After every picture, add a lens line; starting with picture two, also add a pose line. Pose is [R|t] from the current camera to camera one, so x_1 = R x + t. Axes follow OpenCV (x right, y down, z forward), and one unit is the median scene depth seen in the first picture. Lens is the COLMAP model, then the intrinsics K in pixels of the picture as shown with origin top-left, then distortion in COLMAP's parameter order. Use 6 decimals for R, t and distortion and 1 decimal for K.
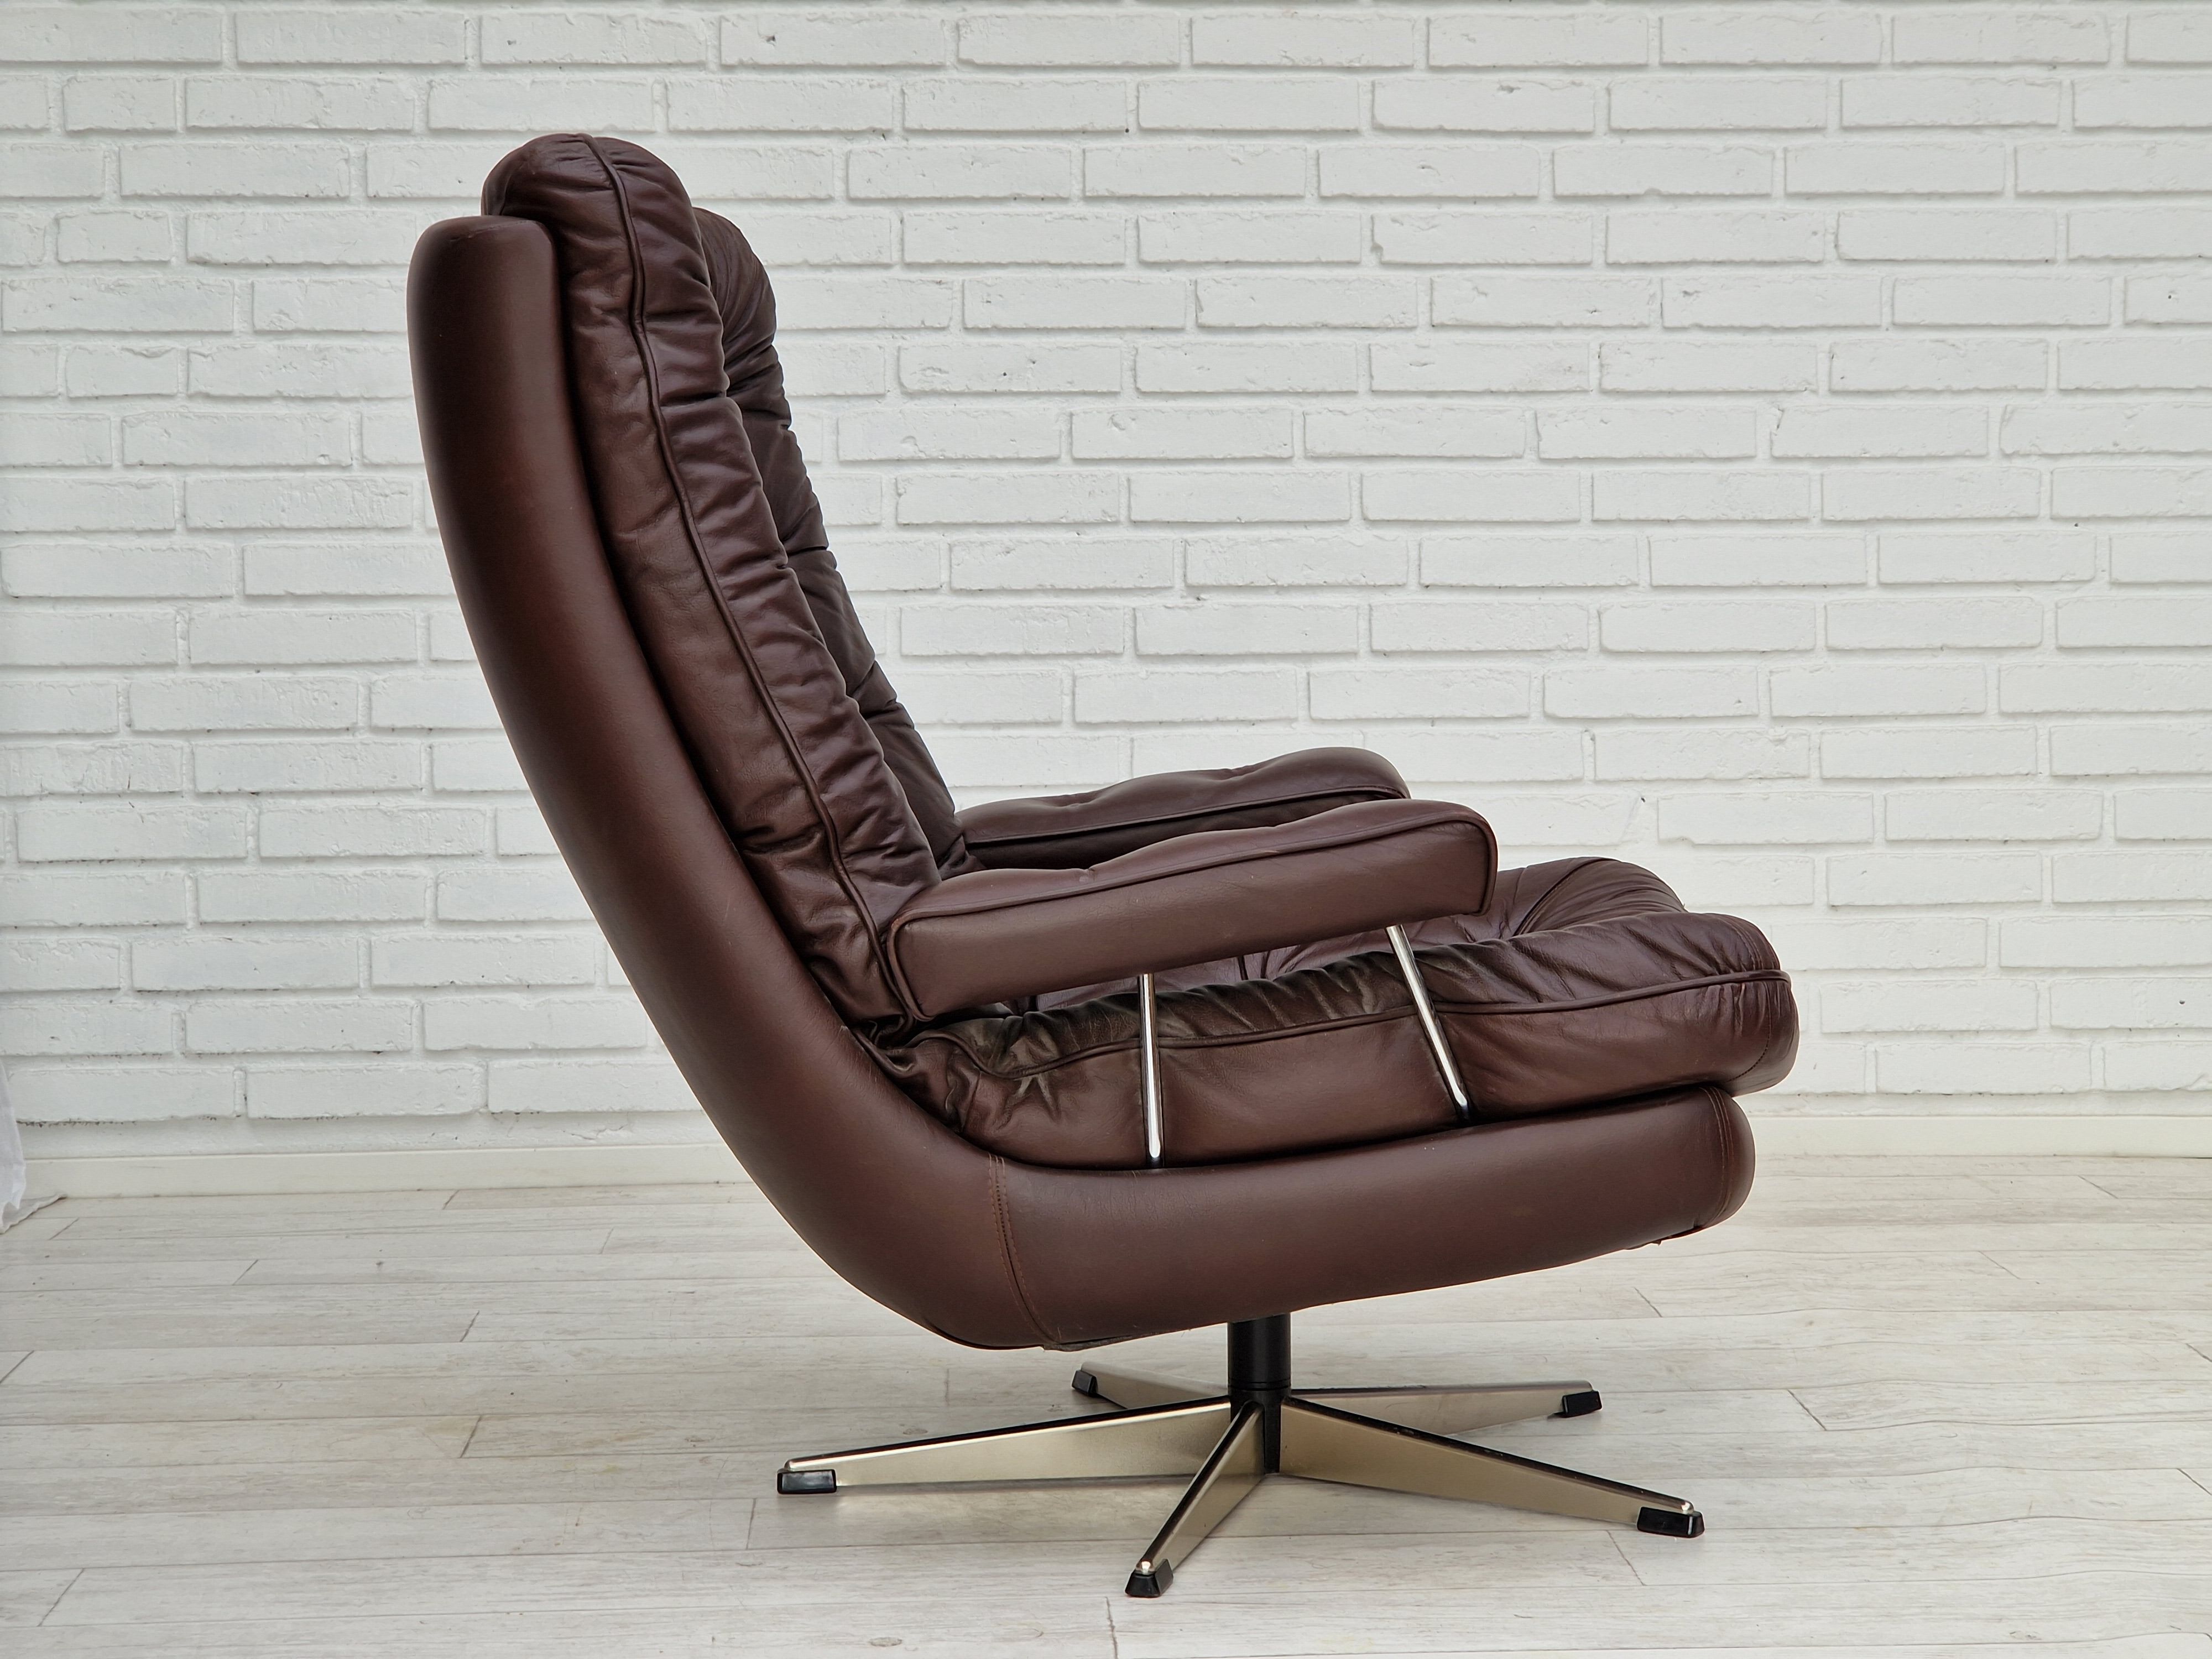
lens RADIAL K [[4196.5, 0, 1199.0], [0, 4196.5, 819.6], [0, 0, 1]] dist [0.094951, 0.000000]
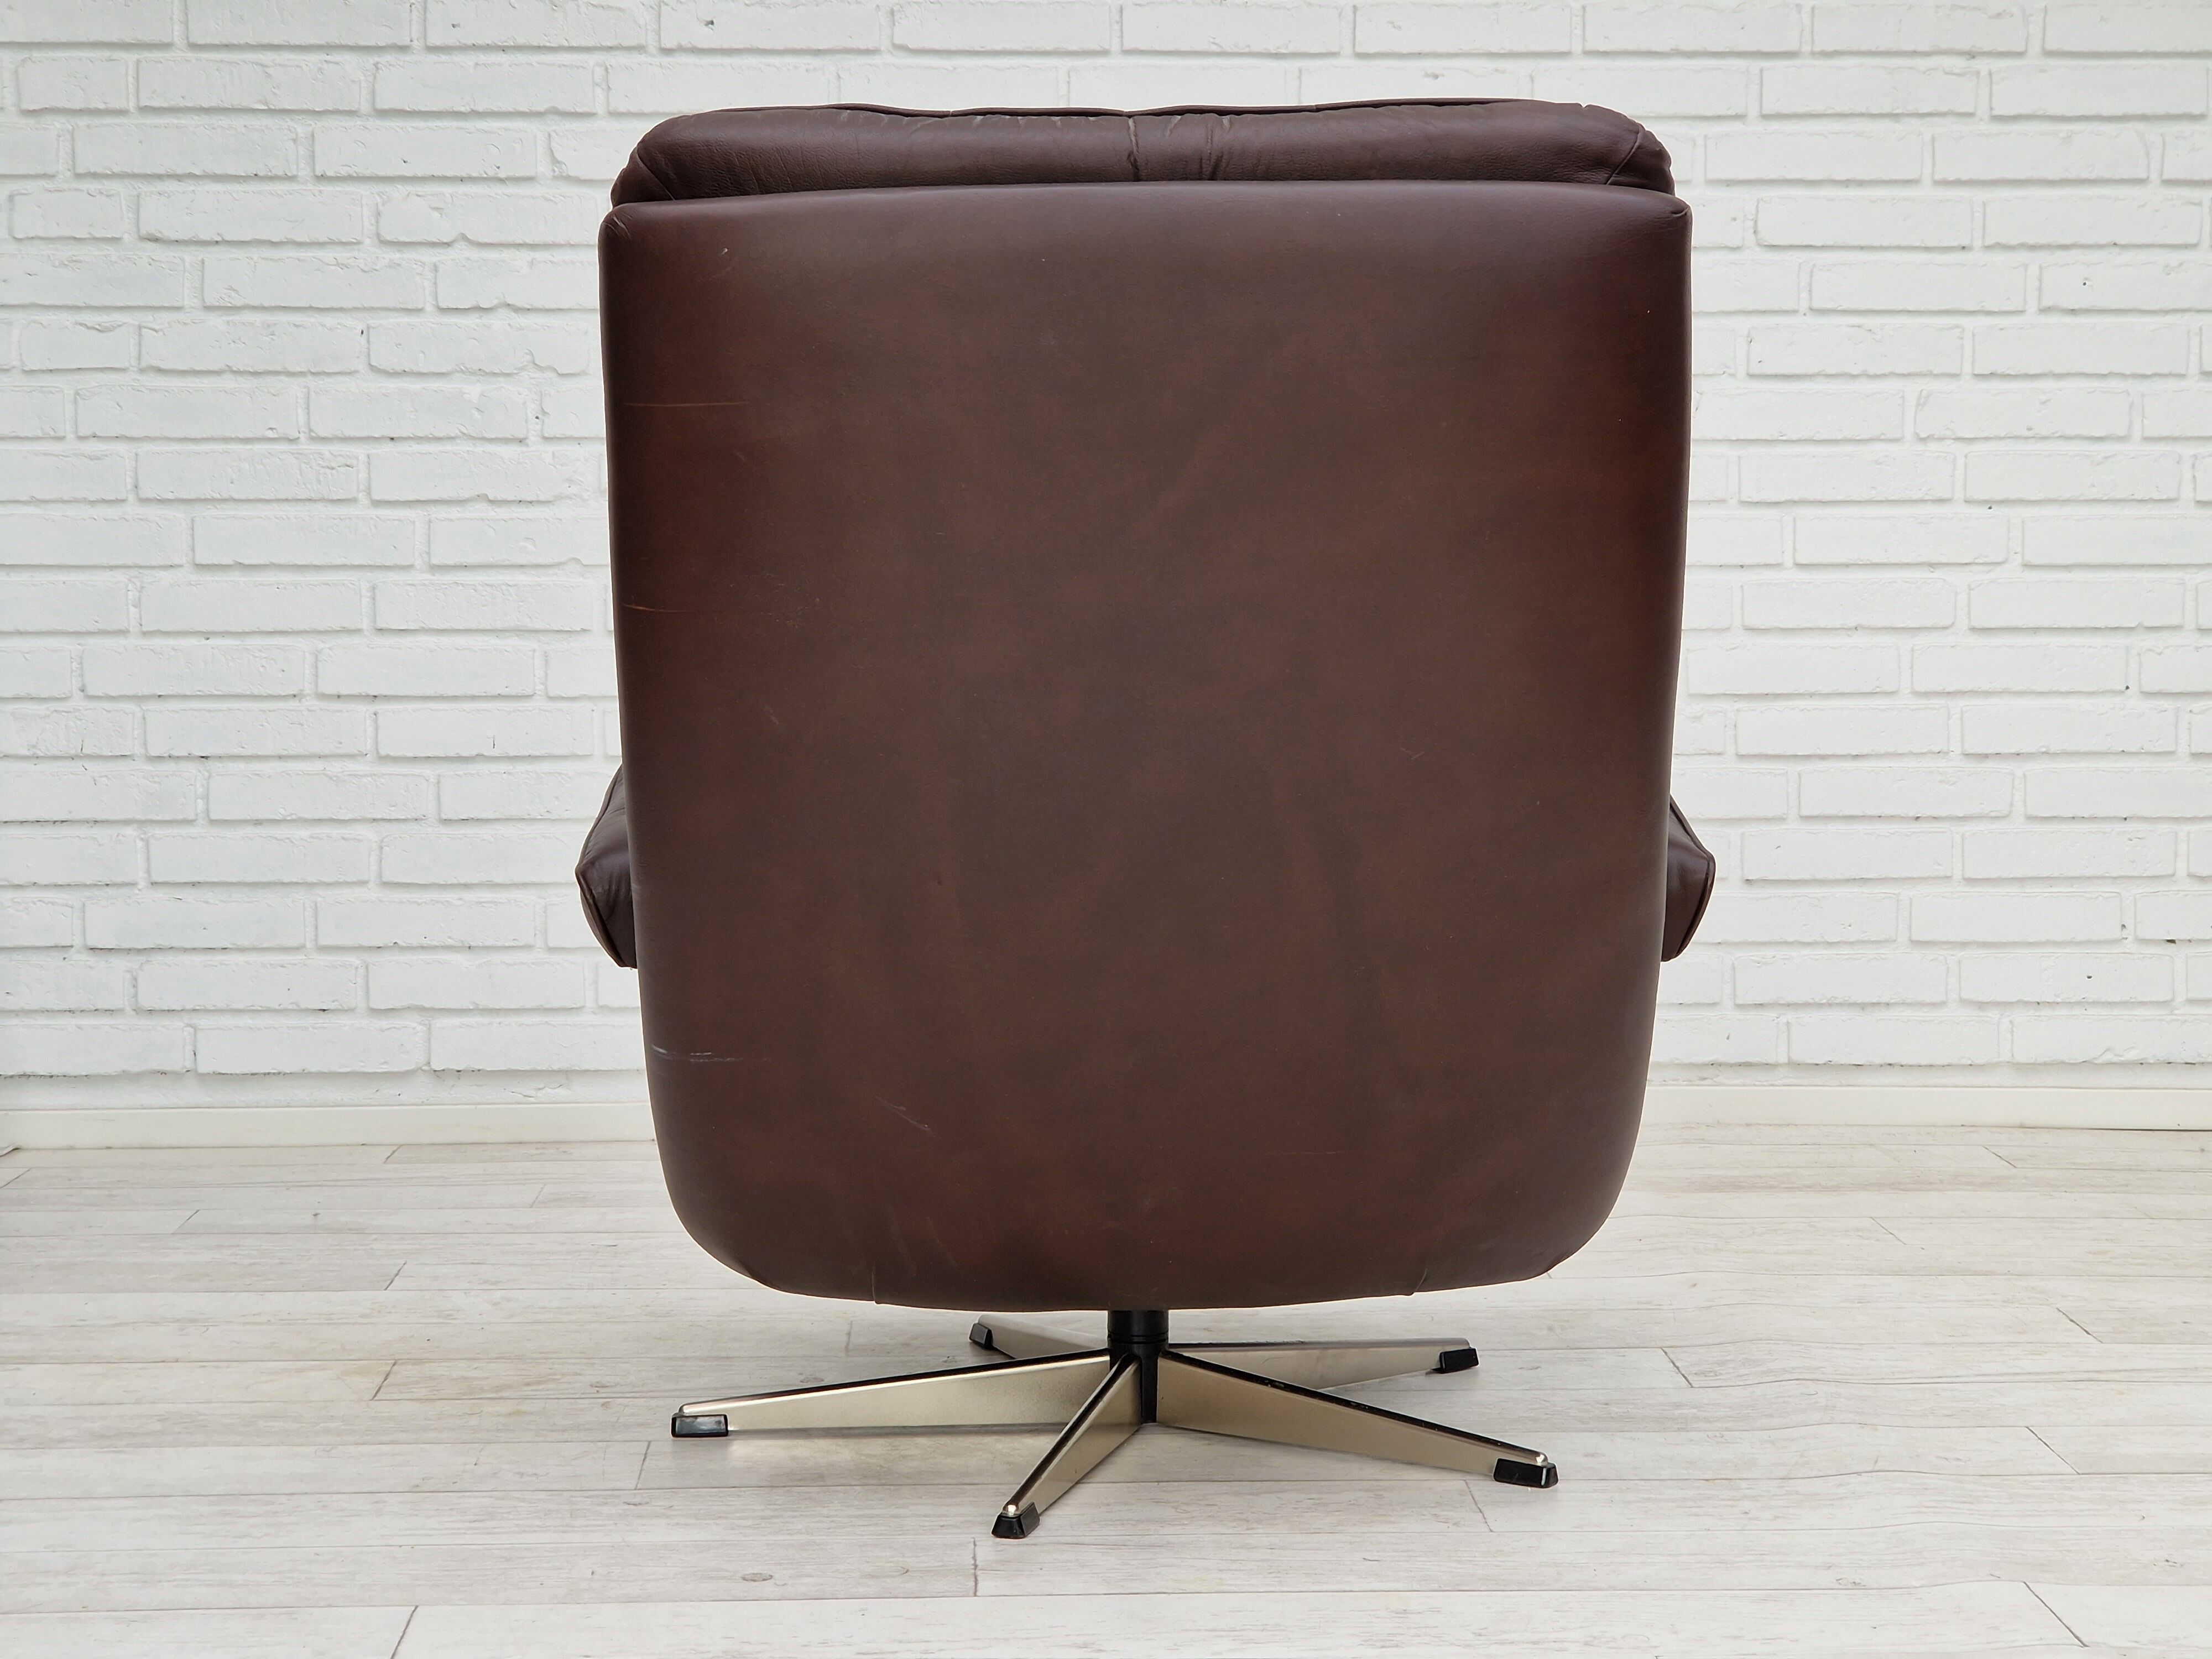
lens RADIAL K [[4196.5, 0, 1143.7], [0, 4196.5, 859.6], [0, 0, 1]] dist [0.094951, 0.000000]
pose [[0.999819, 0.008234, -0.017157, 0.022497], [-0.007945, 0.999827, 0.016837, -0.000497], [0.017293, -0.016698, 0.999711, -0.022742]]
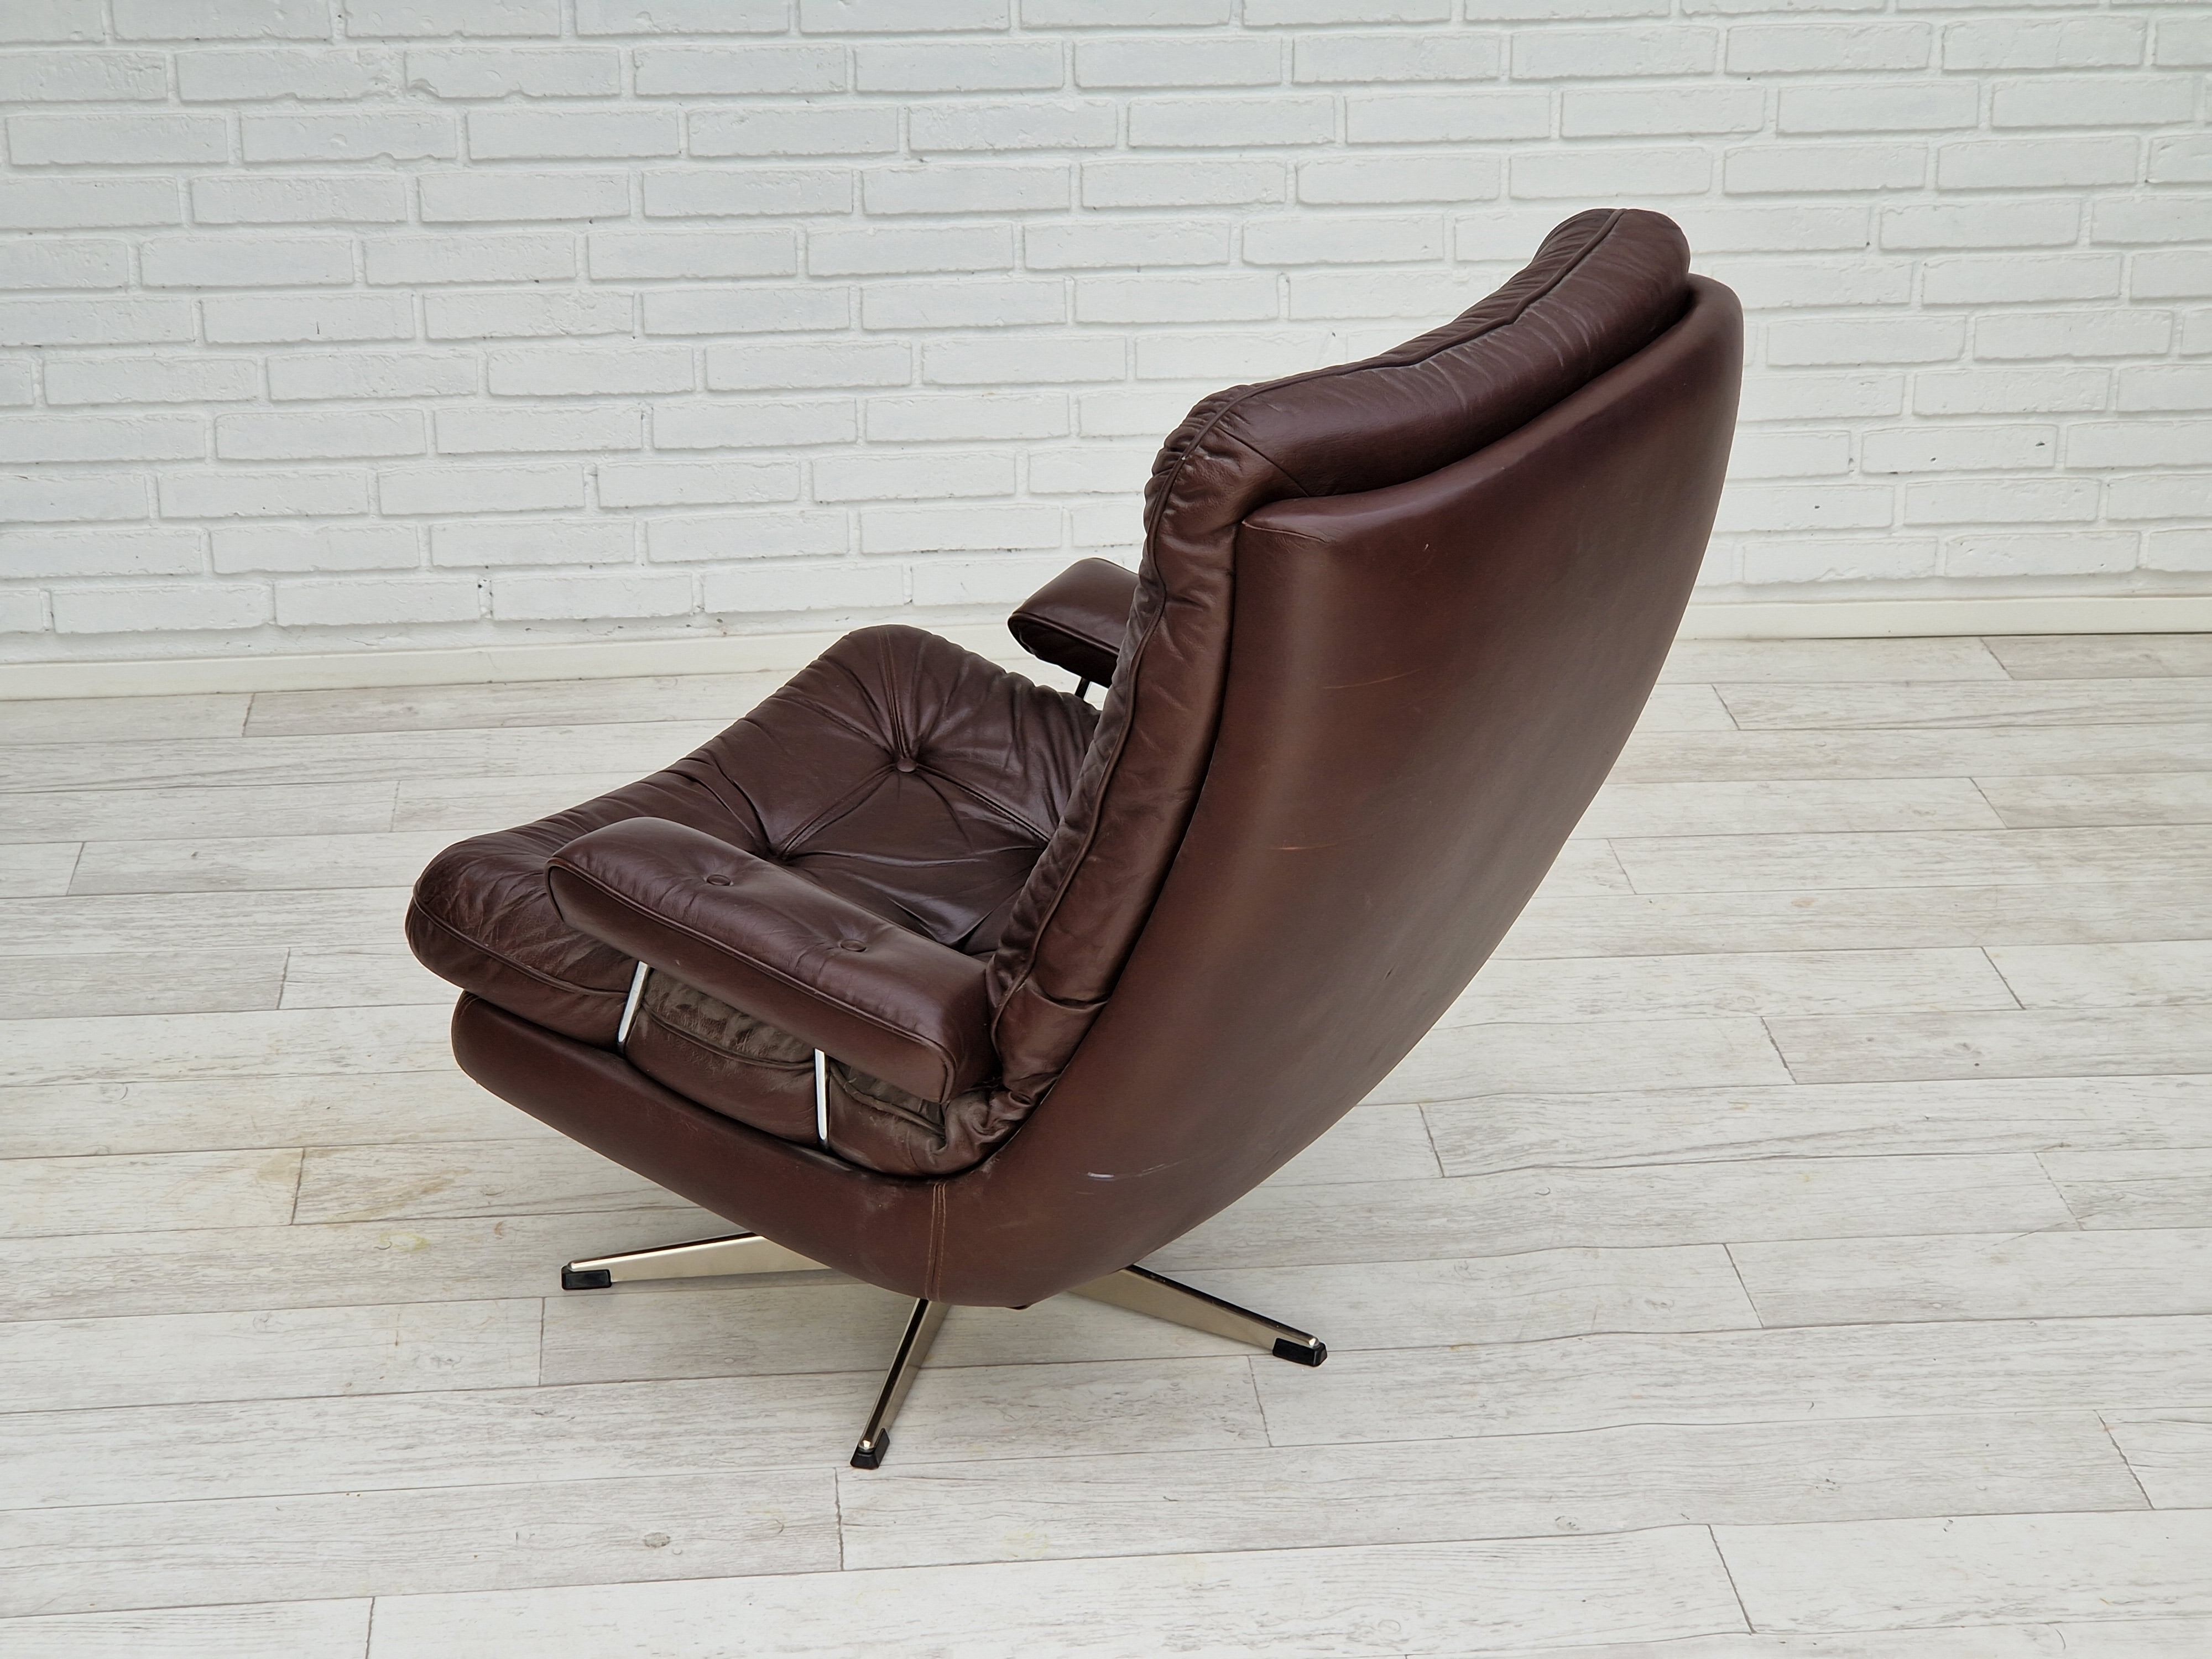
lens RADIAL K [[4196.5, 0, 1132.4], [0, 4196.5, 885.9], [0, 0, 1]] dist [0.094951, 0.000000]
pose [[0.999237, -0.004714, 0.038768, 0.011030], [-0.008800, 0.939975, 0.341130, -0.245026], [-0.038049, -0.341211, 0.939216, -0.063307]]
